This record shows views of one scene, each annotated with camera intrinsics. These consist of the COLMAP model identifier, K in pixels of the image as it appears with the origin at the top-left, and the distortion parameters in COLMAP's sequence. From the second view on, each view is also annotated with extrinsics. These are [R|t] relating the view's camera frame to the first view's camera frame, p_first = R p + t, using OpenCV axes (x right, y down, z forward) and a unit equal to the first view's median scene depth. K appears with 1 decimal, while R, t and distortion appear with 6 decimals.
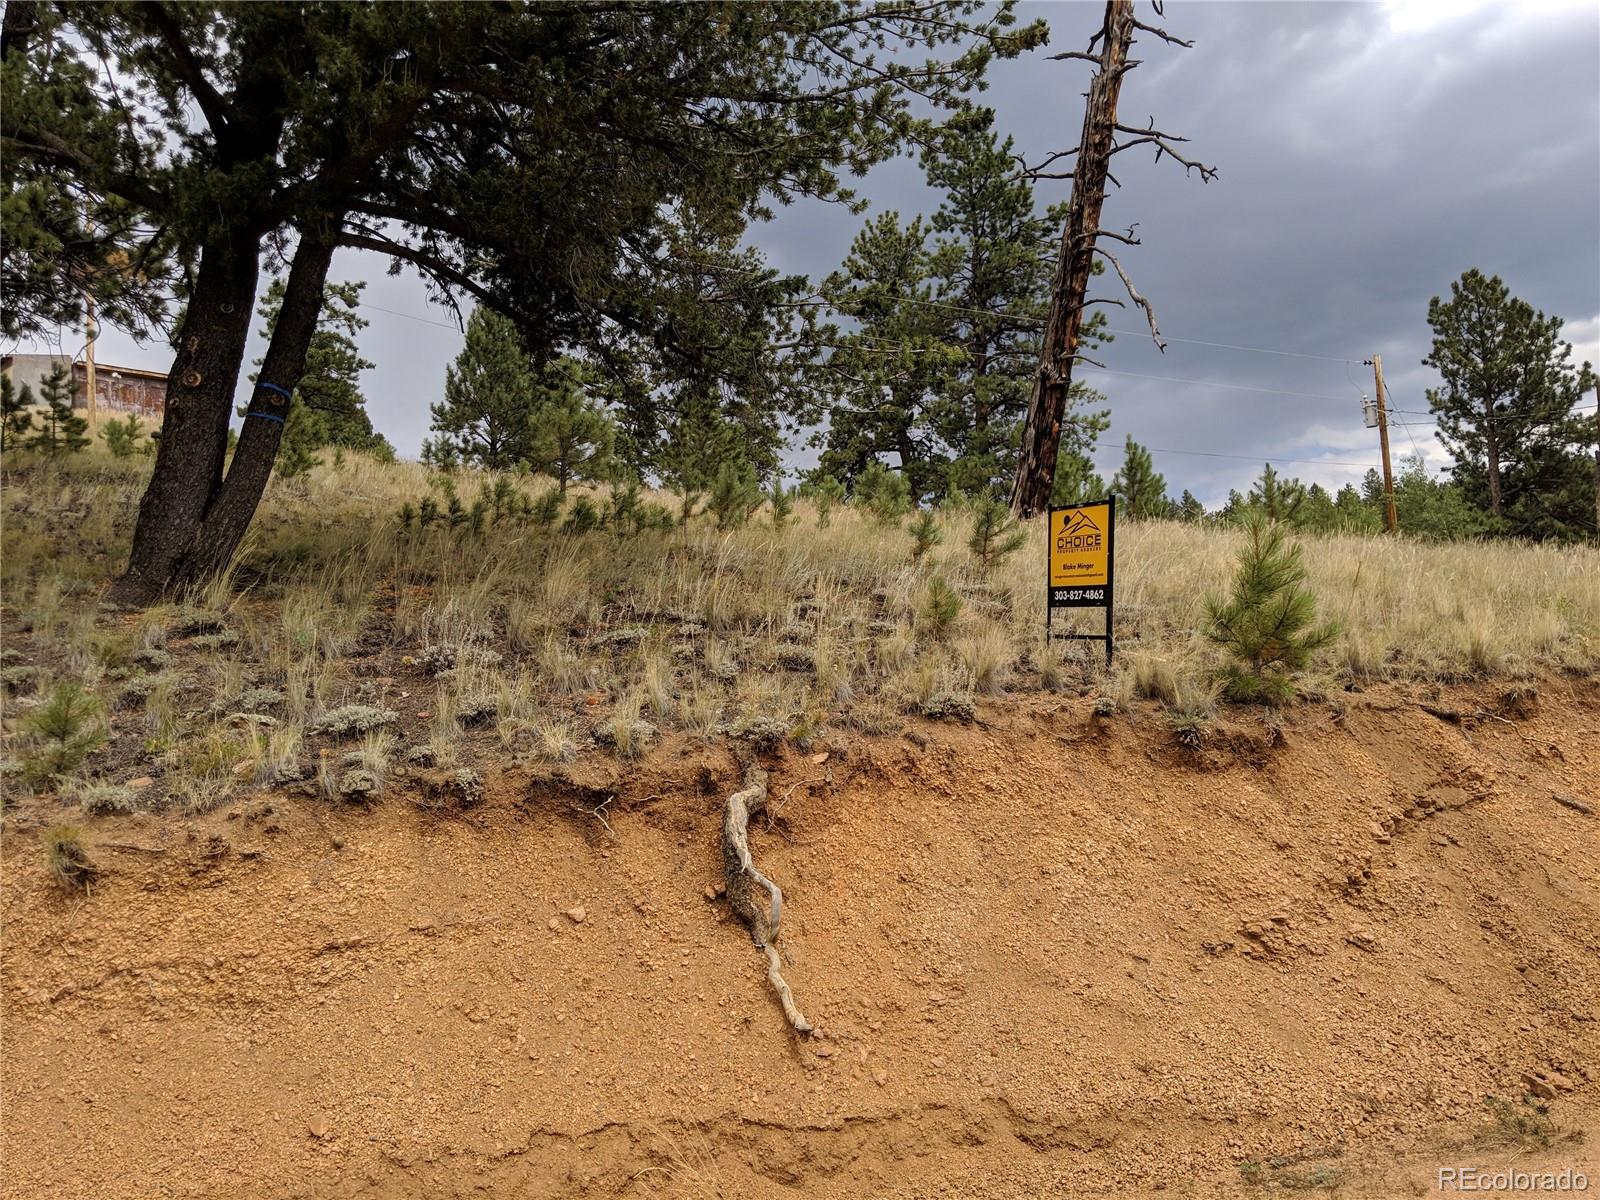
lens RADIAL K [[1276.1, 0, 774.0], [0, 1276.1, 602.4], [0, 0, 1]] dist [0.066560, -0.122424]
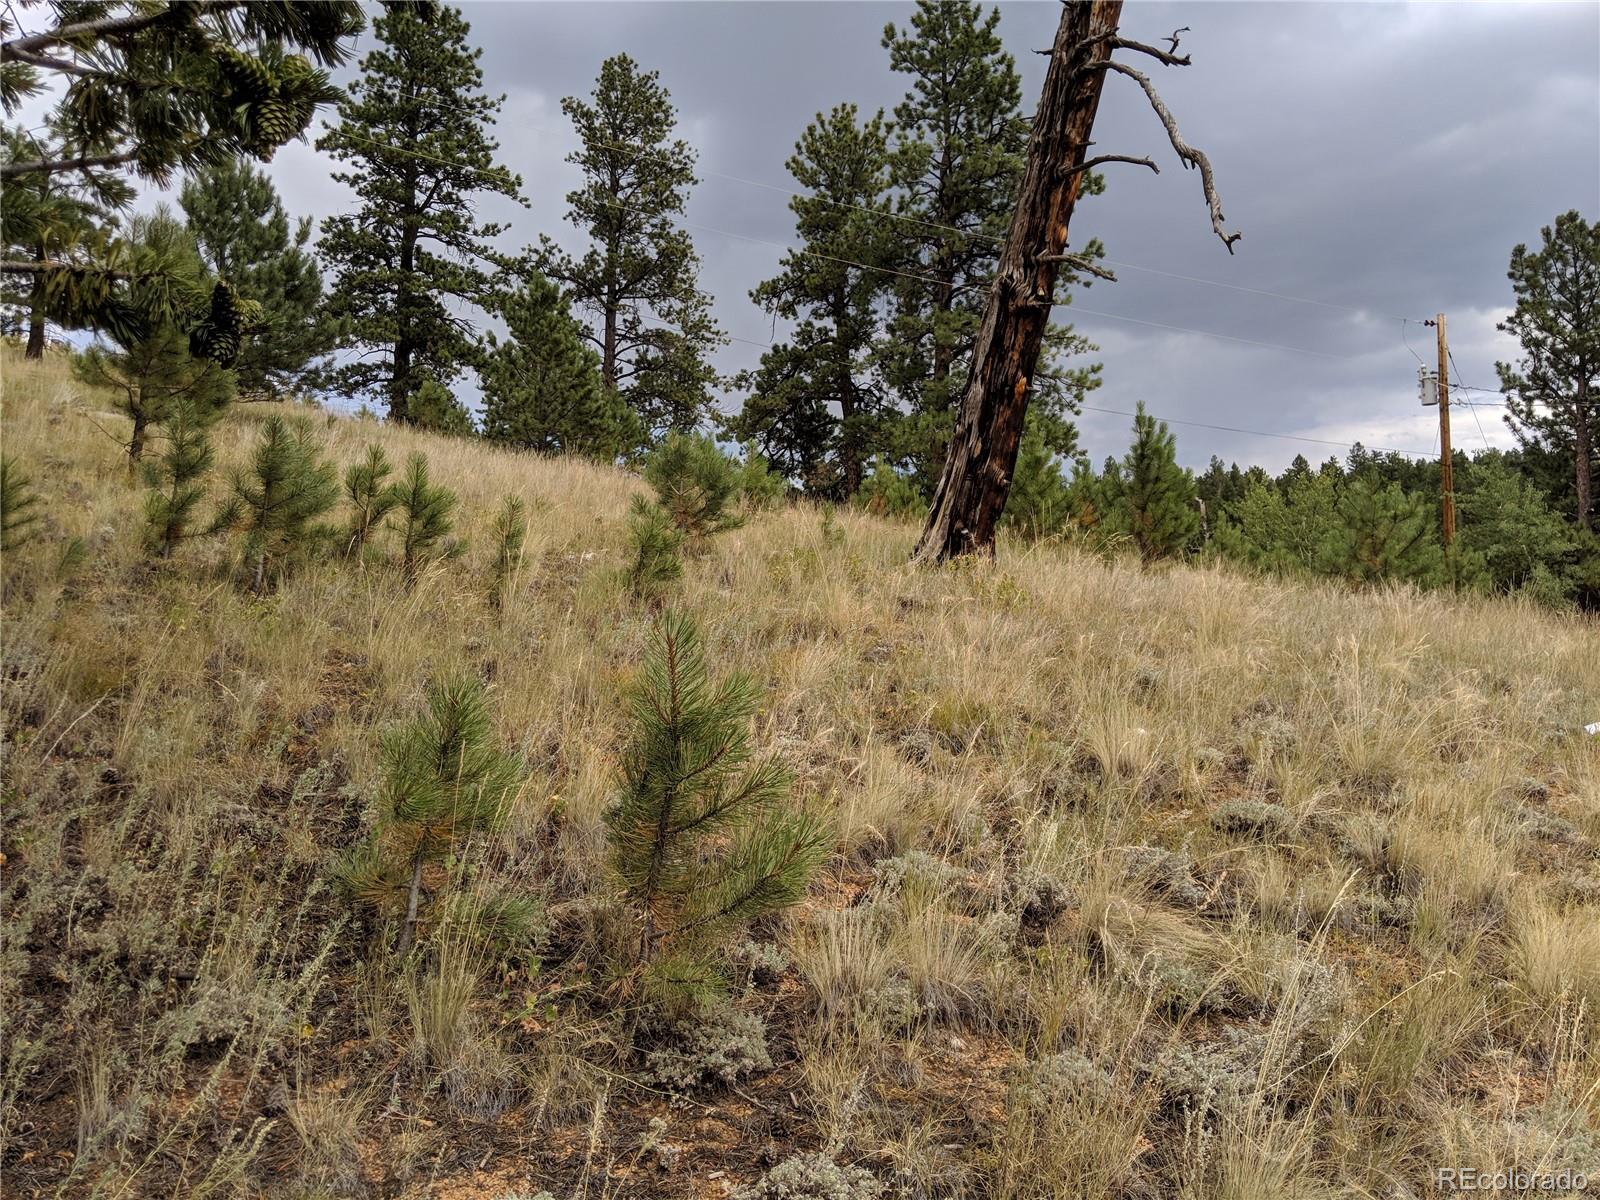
lens RADIAL K [[1276.1, 0, 791.8], [0, 1276.1, 562.6], [0, 0, 1]] dist [0.066560, -0.122424]
pose [[0.998039, 0.052721, 0.033751, 0.051234], [-0.053274, 0.998456, 0.015711, -0.030479], [-0.032871, -0.017478, 0.999307, 0.216192]]
